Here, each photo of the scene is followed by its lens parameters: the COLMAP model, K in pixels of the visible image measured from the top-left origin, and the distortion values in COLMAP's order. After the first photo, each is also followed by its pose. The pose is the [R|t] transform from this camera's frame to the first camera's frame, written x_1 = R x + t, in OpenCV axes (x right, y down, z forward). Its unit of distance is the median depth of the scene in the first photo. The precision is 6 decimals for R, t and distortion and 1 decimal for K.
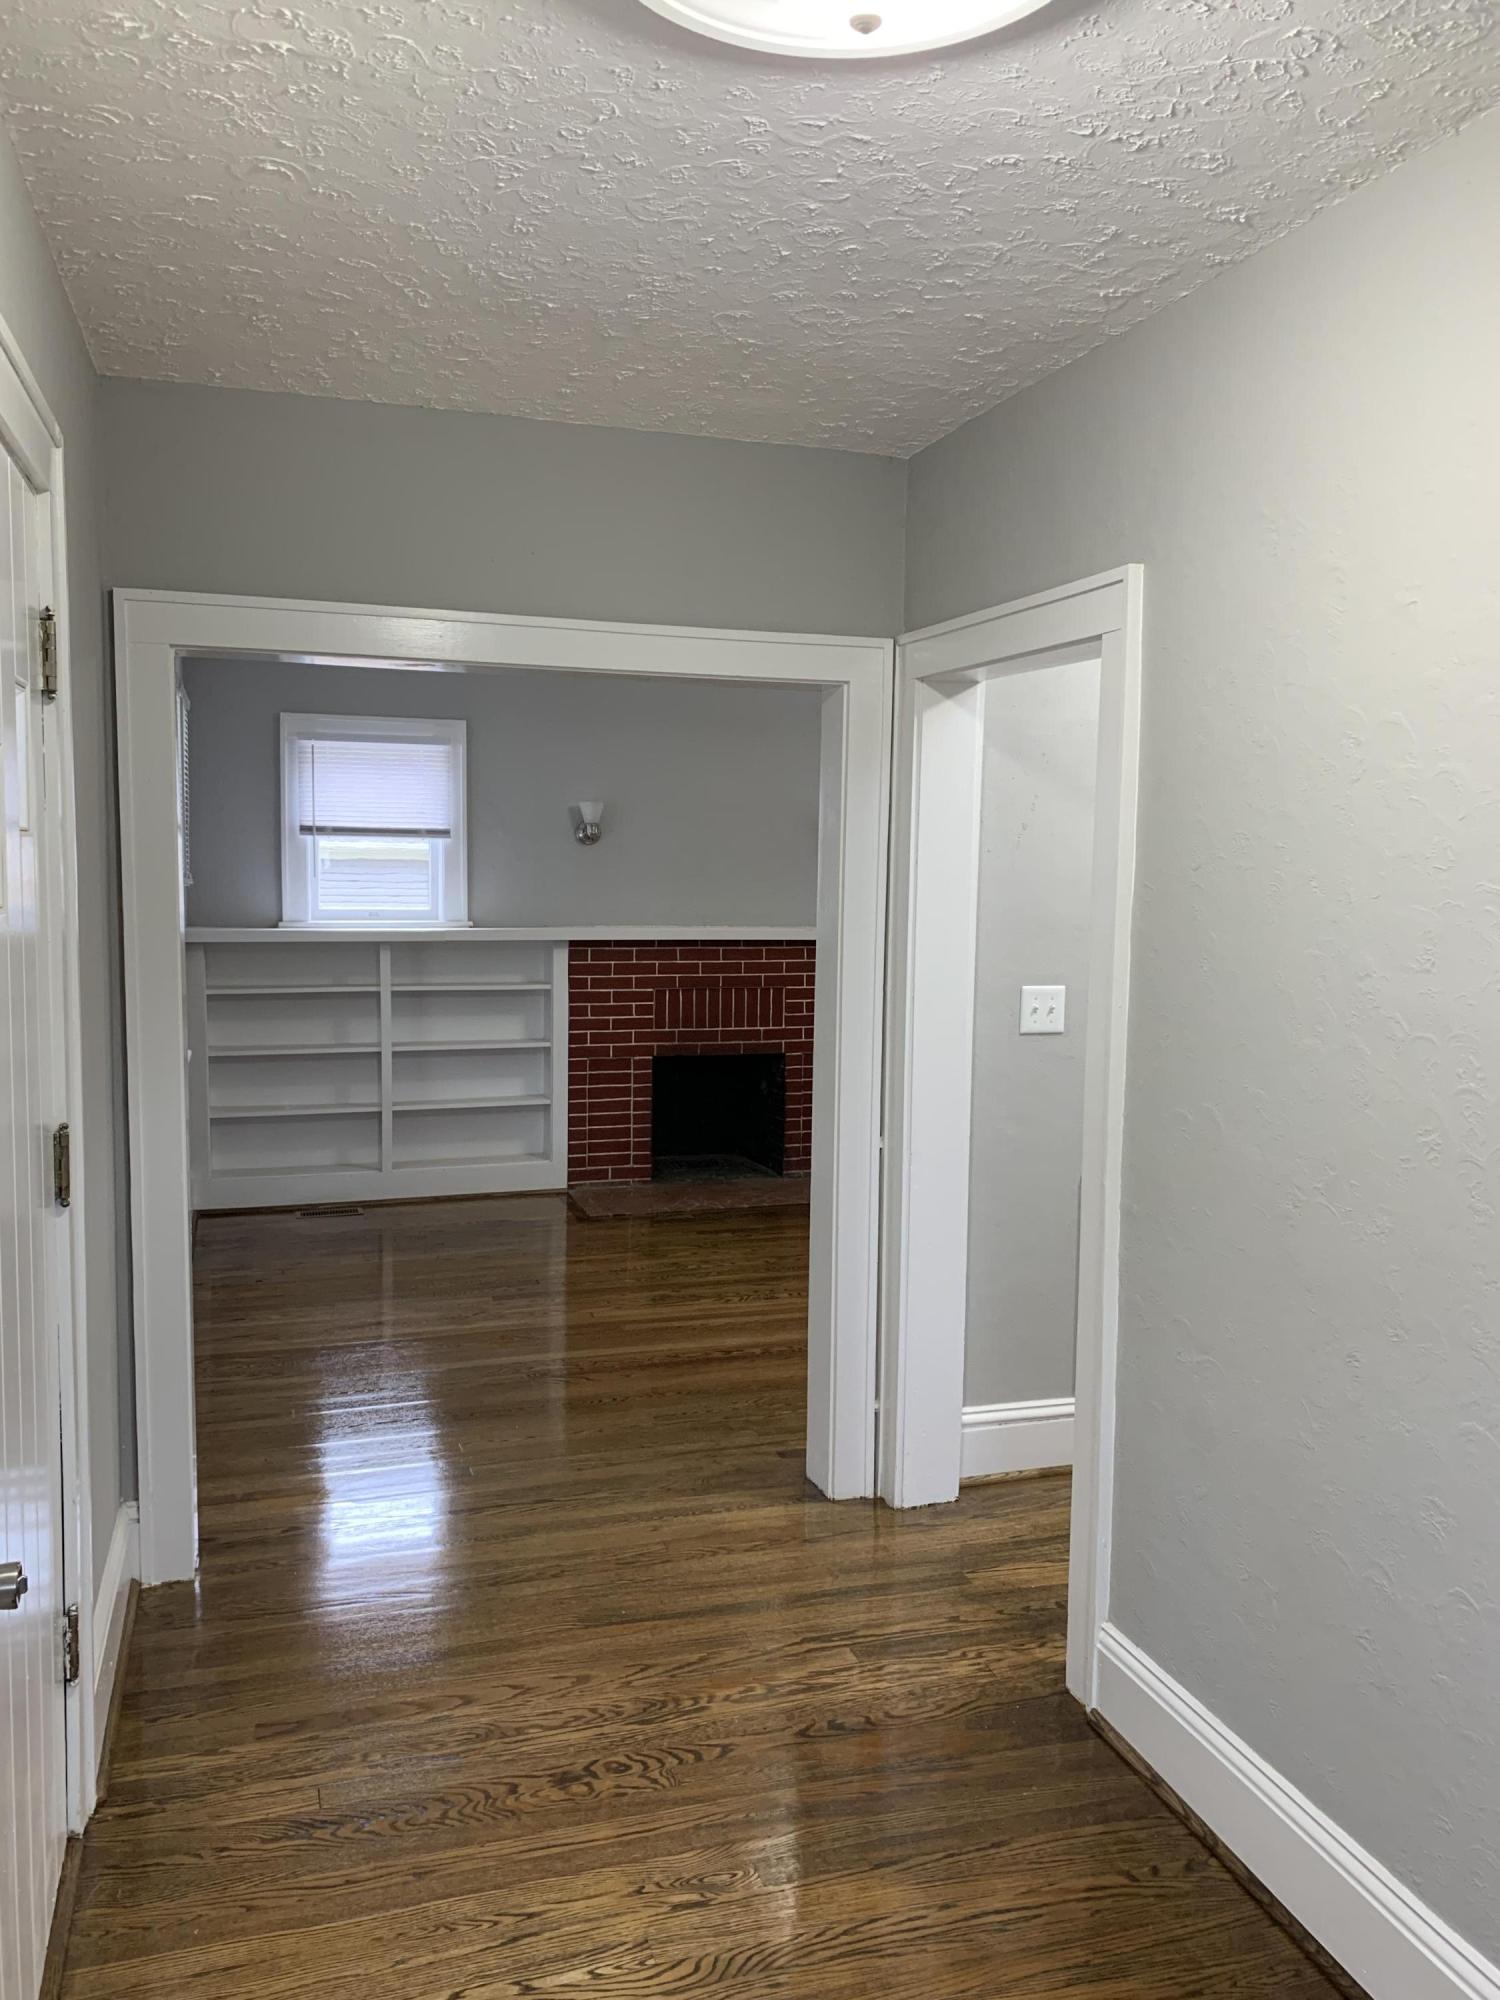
lens RADIAL K [[1530.5, 0, 753.4], [0, 1530.5, 1006.0], [0, 0, 1]] dist [0.016526, -0.015821]
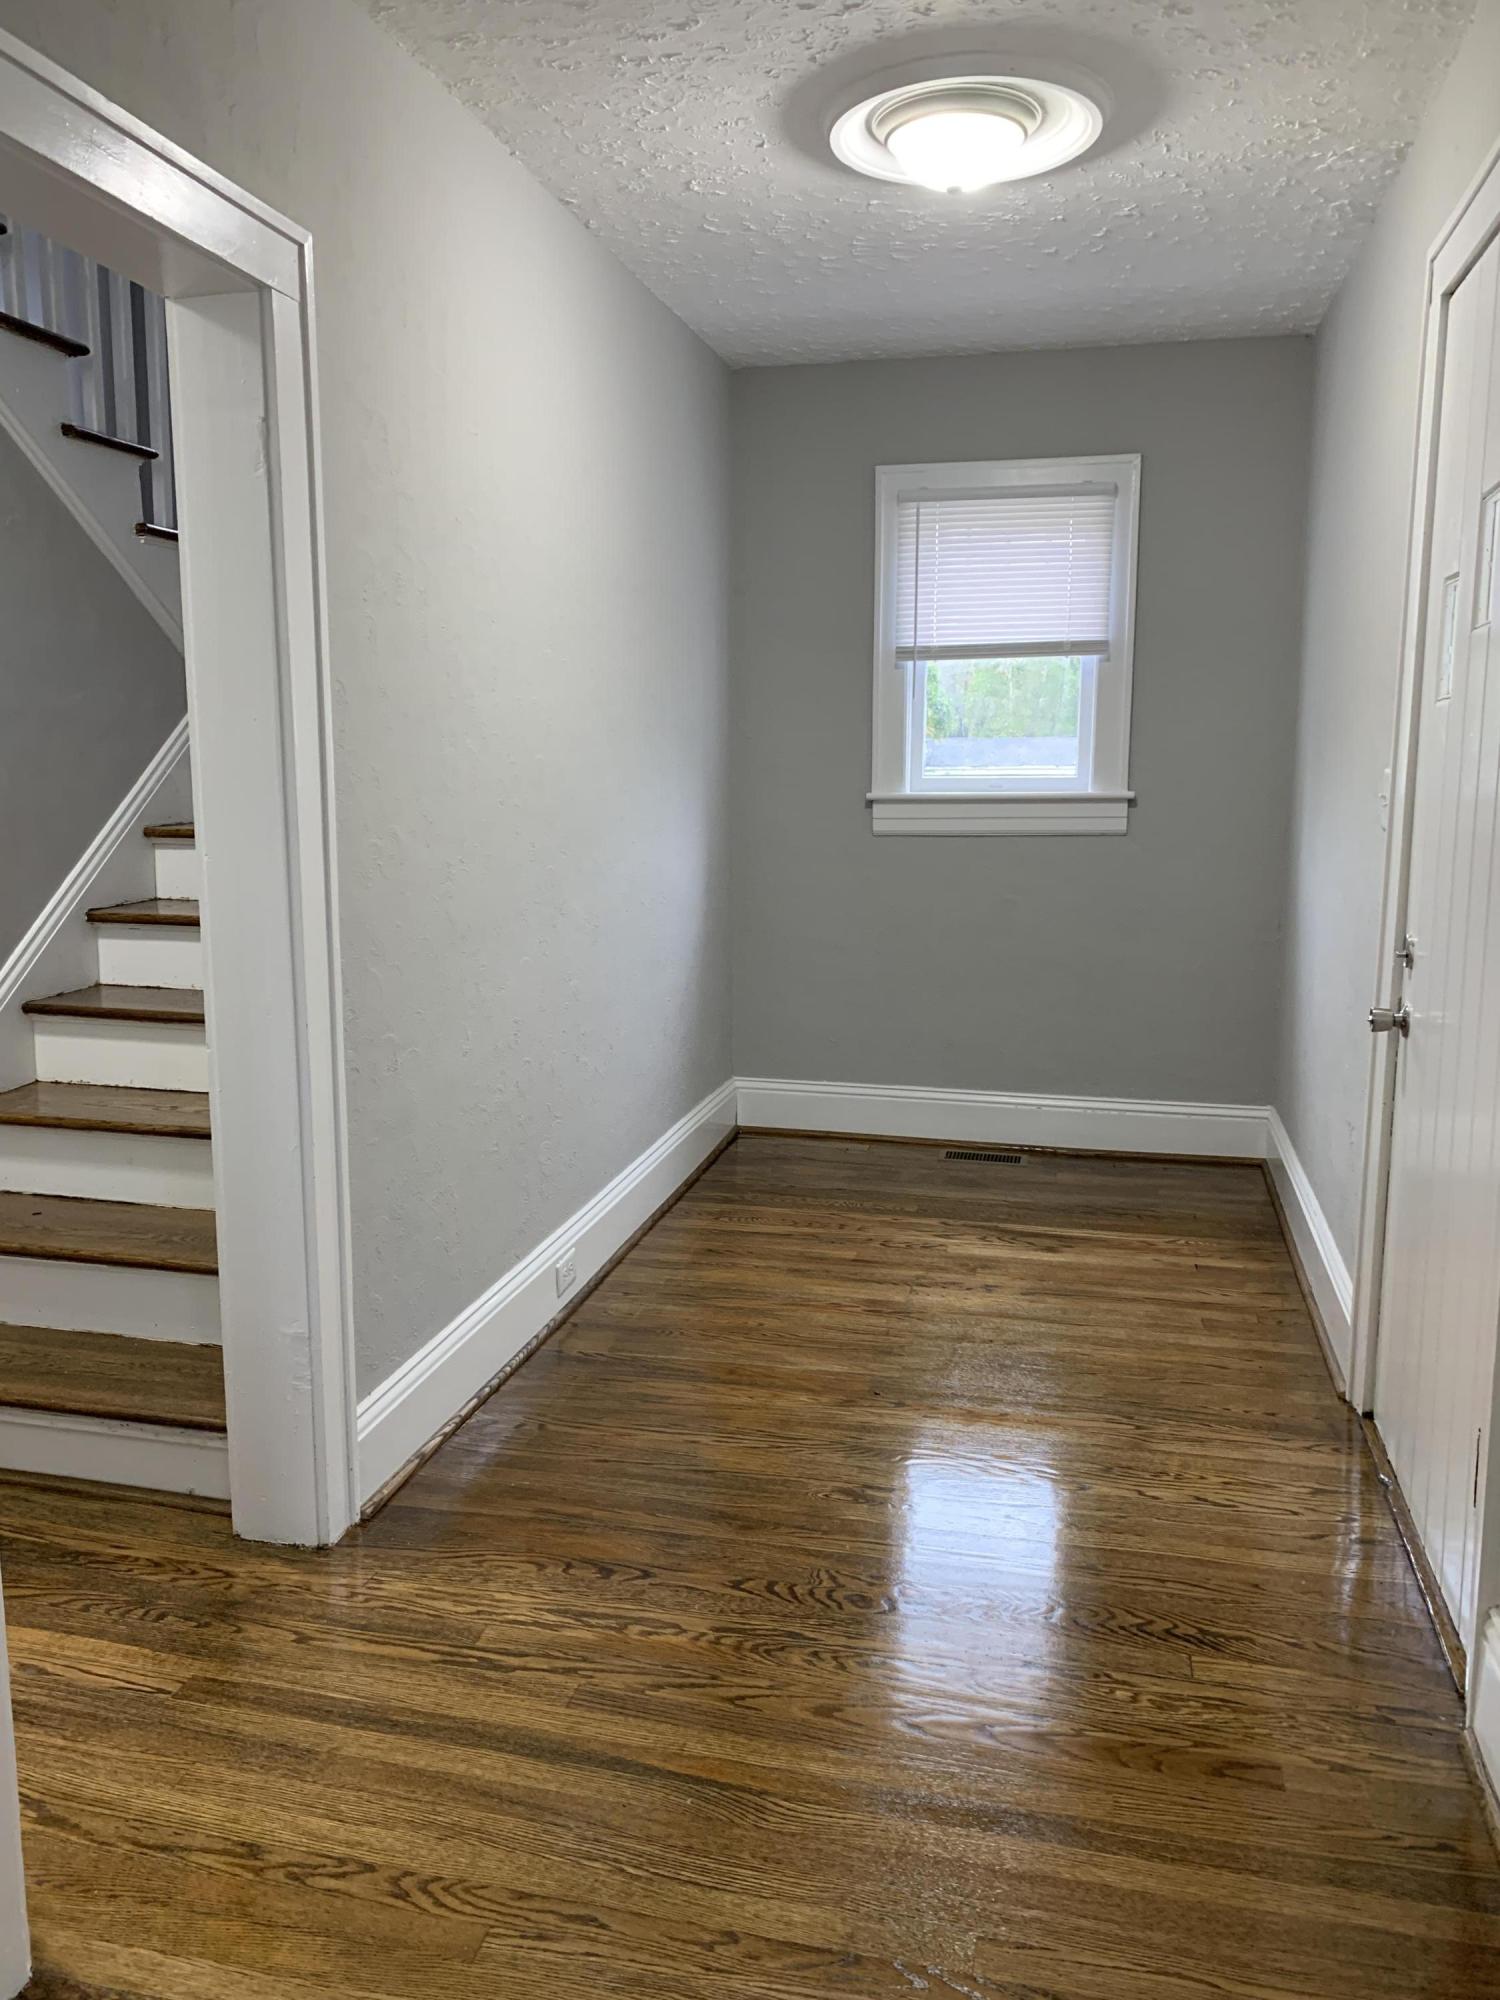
lens RADIAL K [[1530.5, 0, 749.4], [0, 1530.5, 998.3], [0, 0, 1]] dist [0.016526, -0.015821]
pose [[-0.855244, -0.097071, 0.509052, -0.109968], [0.035259, 0.969124, 0.244040, -0.015926], [-0.517024, 0.226663, -0.825415, 0.408459]]
